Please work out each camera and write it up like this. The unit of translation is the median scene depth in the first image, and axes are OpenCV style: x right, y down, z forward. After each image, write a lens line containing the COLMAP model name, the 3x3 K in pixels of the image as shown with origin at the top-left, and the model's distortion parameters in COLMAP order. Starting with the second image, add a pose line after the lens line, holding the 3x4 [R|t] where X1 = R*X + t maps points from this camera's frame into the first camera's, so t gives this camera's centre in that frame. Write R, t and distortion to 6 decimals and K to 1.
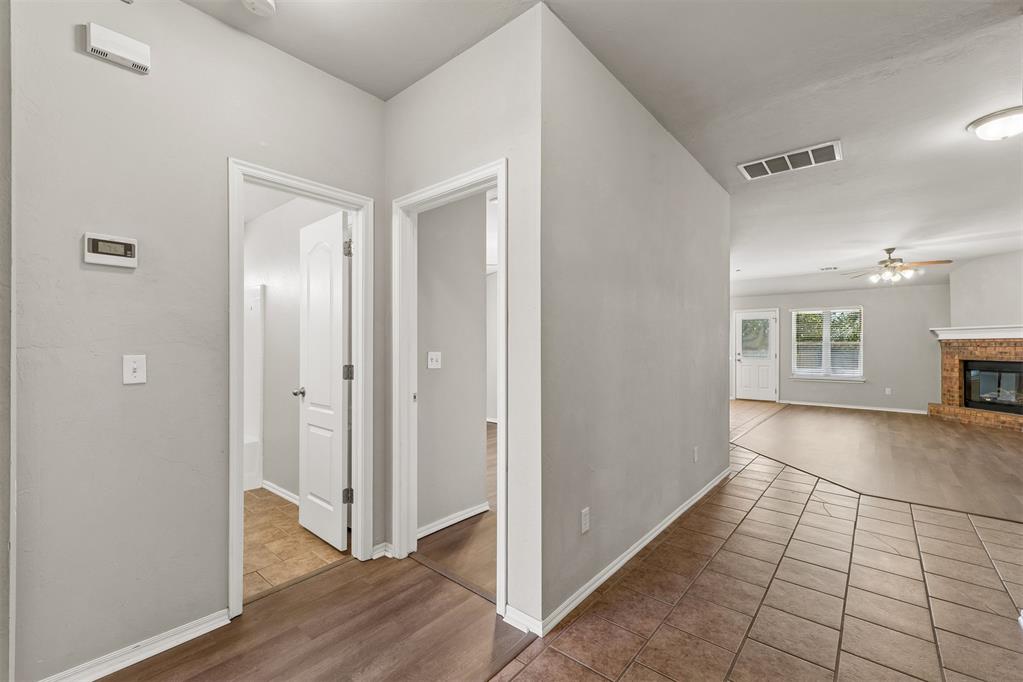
lens RADIAL K [[428.4, 0, 510.4], [0, 428.4, 344.6], [0, 0, 1]] dist [0.002156, 0.000670]
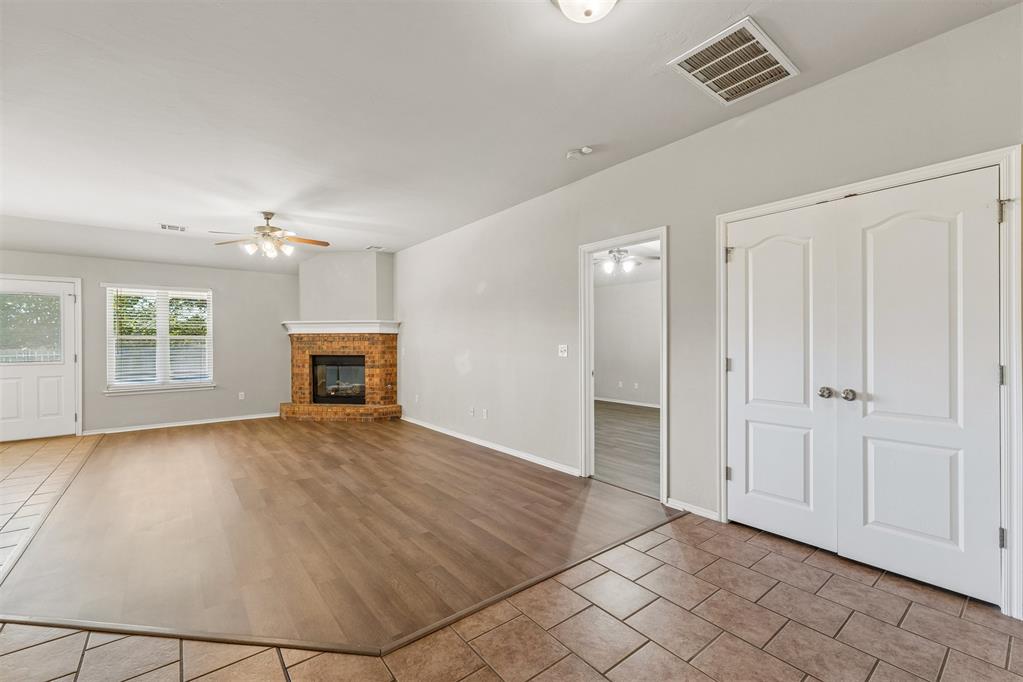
lens RADIAL K [[428.4, 0, 510.7], [0, 428.4, 342.3], [0, 0, 1]] dist [0.002156, 0.000670]
pose [[0.188690, -0.006307, 0.982016, 0.188116], [0.001292, 0.999980, 0.006174, 0.001583], [-0.982036, 0.000104, 0.188694, 0.376996]]
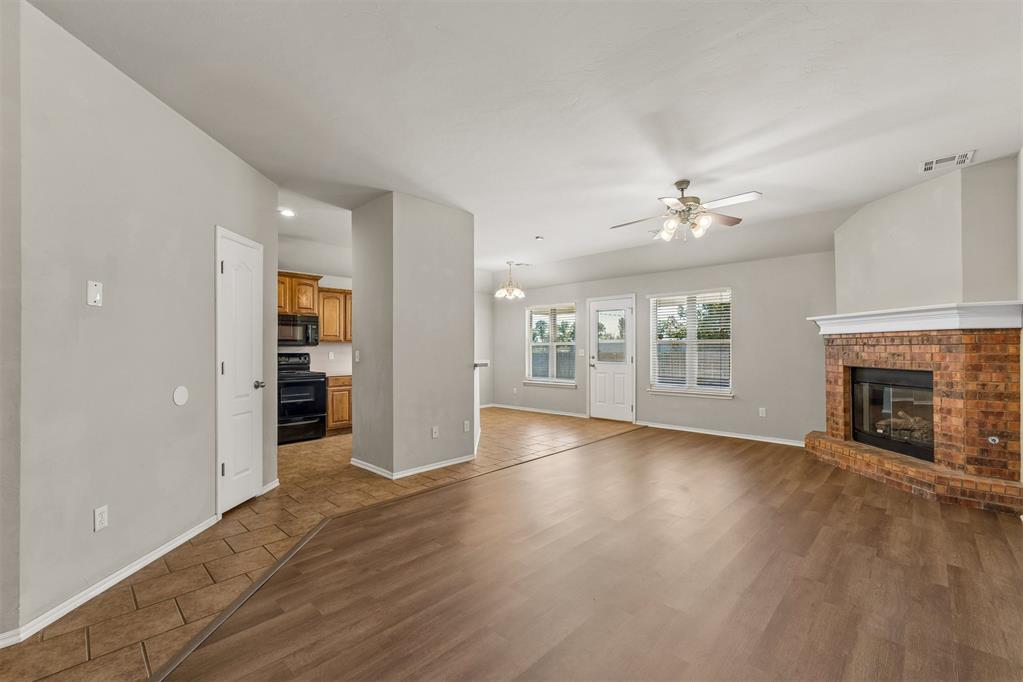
lens RADIAL K [[428.4, 0, 512.2], [0, 428.4, 345.8], [0, 0, 1]] dist [0.002156, 0.000670]
pose [[0.998698, -0.005825, -0.050679, 0.586795], [0.005745, 0.999982, -0.001725, 0.003530], [0.050688, 0.001432, 0.998714, 0.341572]]
